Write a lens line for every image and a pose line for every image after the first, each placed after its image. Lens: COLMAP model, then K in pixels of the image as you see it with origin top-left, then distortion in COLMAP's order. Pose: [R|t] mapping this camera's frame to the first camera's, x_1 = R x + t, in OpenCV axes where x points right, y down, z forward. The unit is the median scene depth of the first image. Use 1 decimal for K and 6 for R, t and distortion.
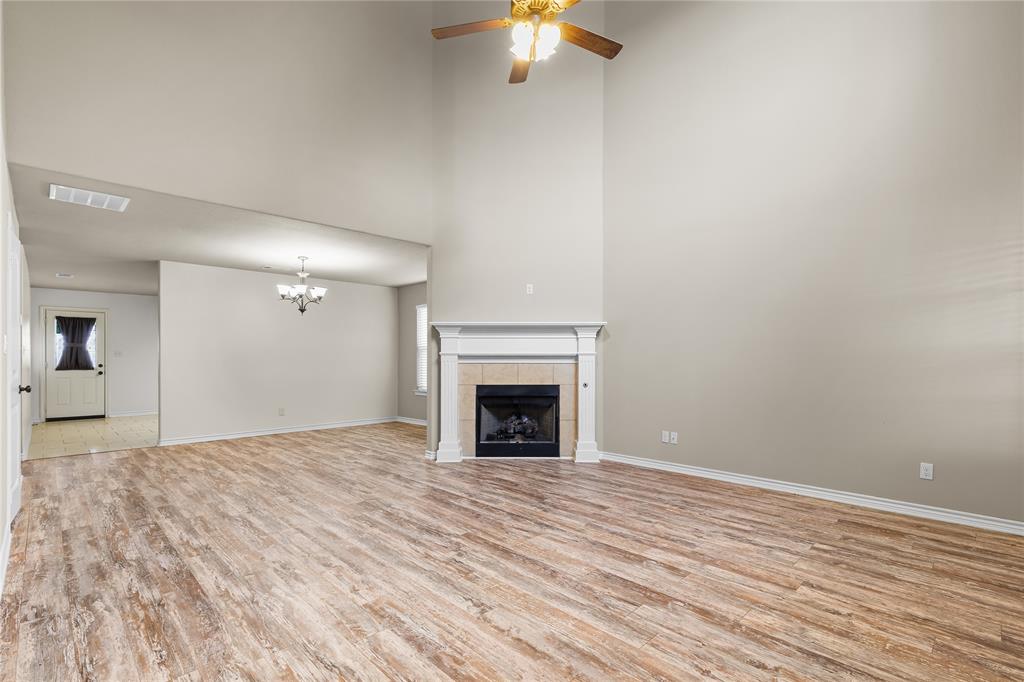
lens RADIAL K [[476.8, 0, 514.7], [0, 476.8, 357.0], [0, 0, 1]] dist [0.008073, -0.000228]
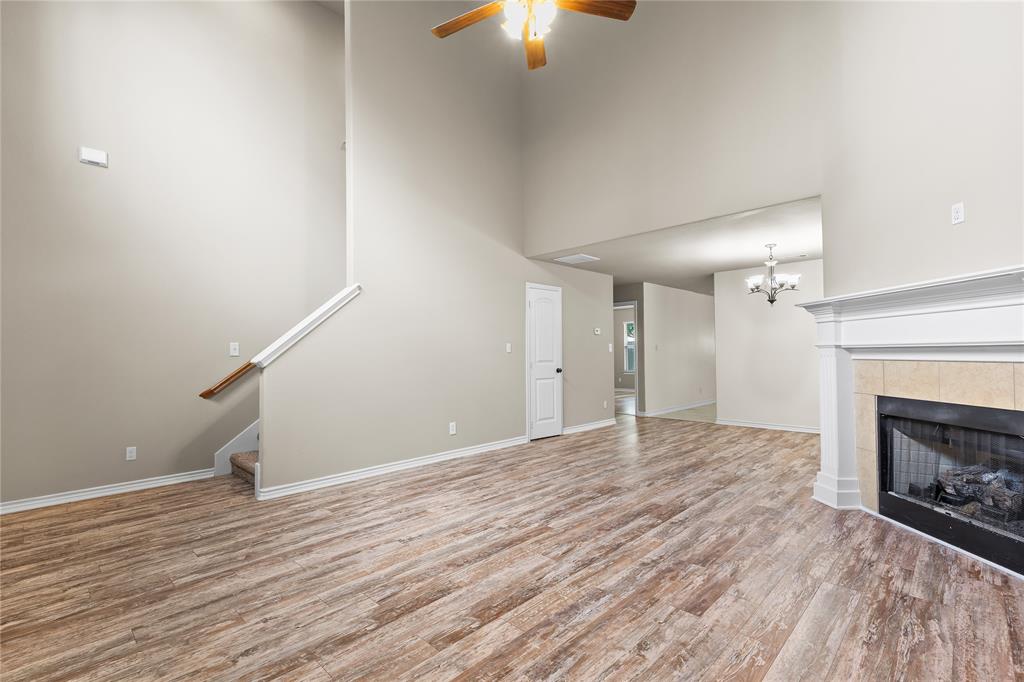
lens RADIAL K [[464.2, 0, 506.7], [0, 464.2, 347.6], [0, 0, 1]] dist [0.003744, 0.000198]
pose [[0.007651, -0.013333, -0.999882, 0.750858], [0.011931, 0.999841, -0.013242, -0.000517], [0.999900, -0.011828, 0.007809, 0.763518]]
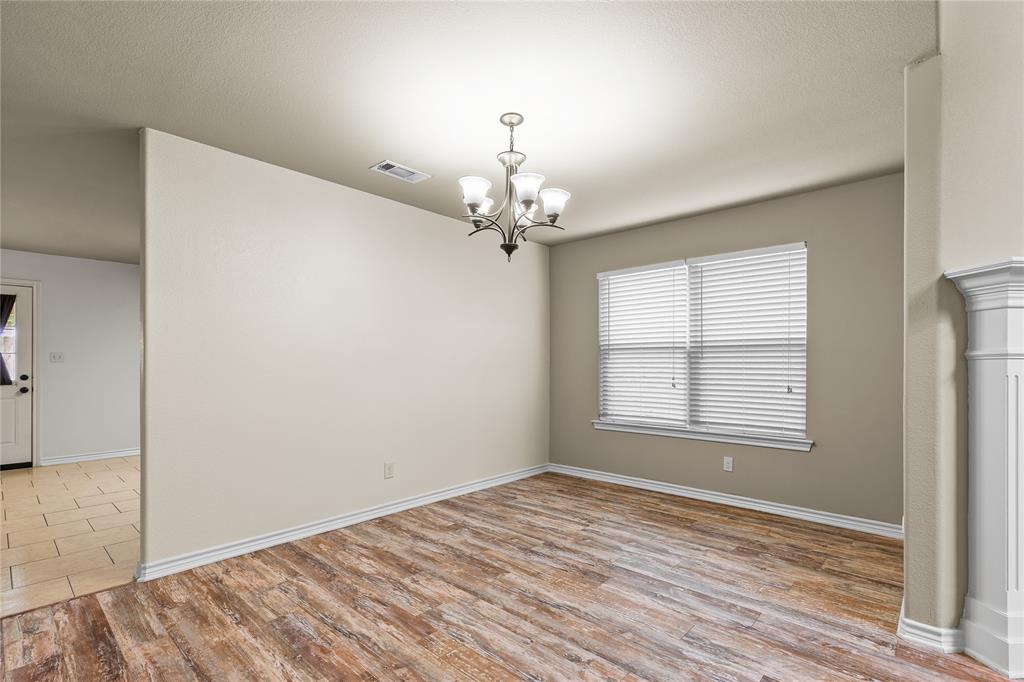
lens RADIAL K [[473.9, 0, 511.1], [0, 473.9, 361.6], [0, 0, 1]] dist [0.011267, -0.000258]
pose [[0.998702, -0.000094, 0.050942, -0.751198], [0.000157, 0.999999, -0.001238, -0.000885], [-0.050941, 0.001245, 0.998701, 0.963525]]
